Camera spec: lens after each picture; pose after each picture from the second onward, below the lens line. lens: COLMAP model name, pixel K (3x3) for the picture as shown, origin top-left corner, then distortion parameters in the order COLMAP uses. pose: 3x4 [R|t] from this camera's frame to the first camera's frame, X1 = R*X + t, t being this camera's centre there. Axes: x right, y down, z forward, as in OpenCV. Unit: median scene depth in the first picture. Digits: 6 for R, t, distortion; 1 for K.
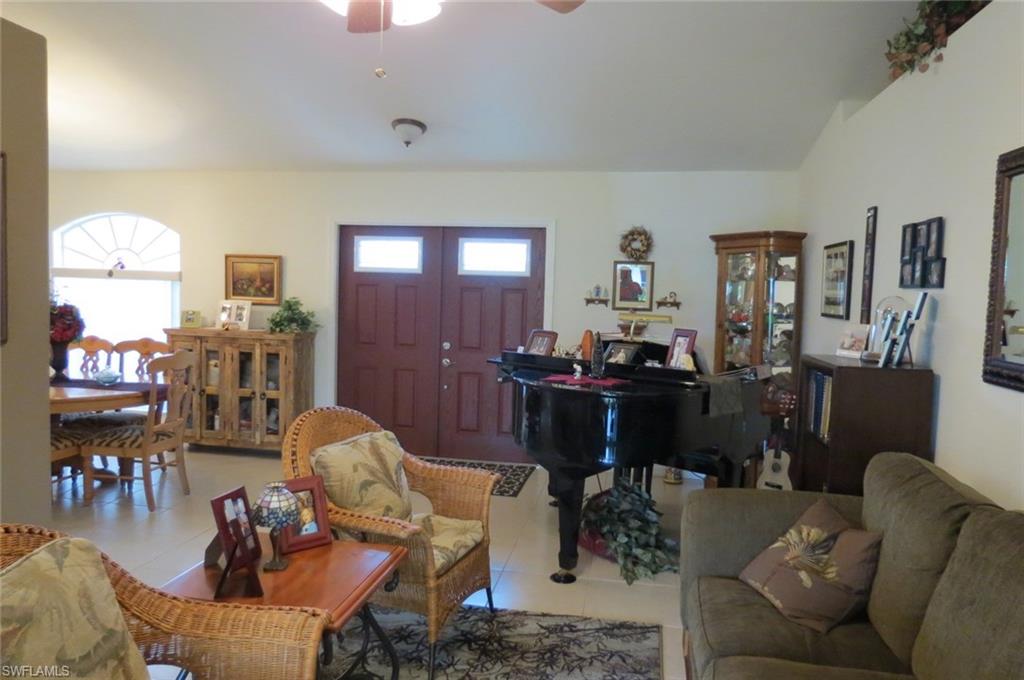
lens RADIAL K [[724.1, 0, 508.8], [0, 724.1, 338.1], [0, 0, 1]] dist [-0.031092, 0.004505]
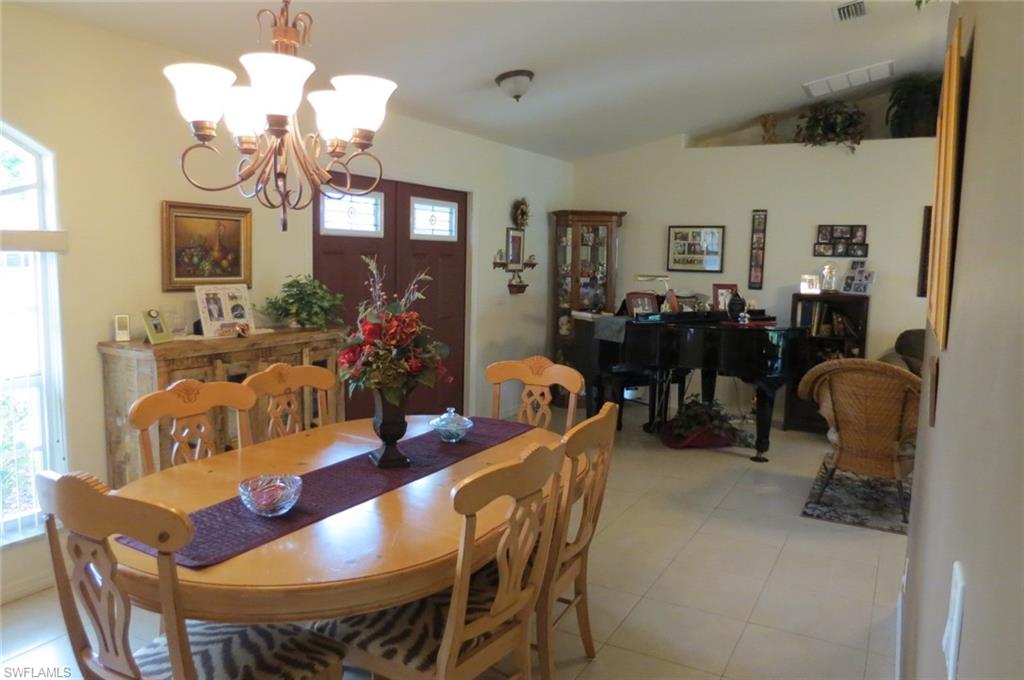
lens RADIAL K [[724.1, 0, 510.4], [0, 724.1, 338.5], [0, 0, 1]] dist [-0.031092, 0.004505]
pose [[0.326736, -0.130672, 0.936039, -0.908124], [0.052881, 0.991372, 0.119938, -0.071199], [-0.943635, 0.010310, 0.330827, 0.632704]]
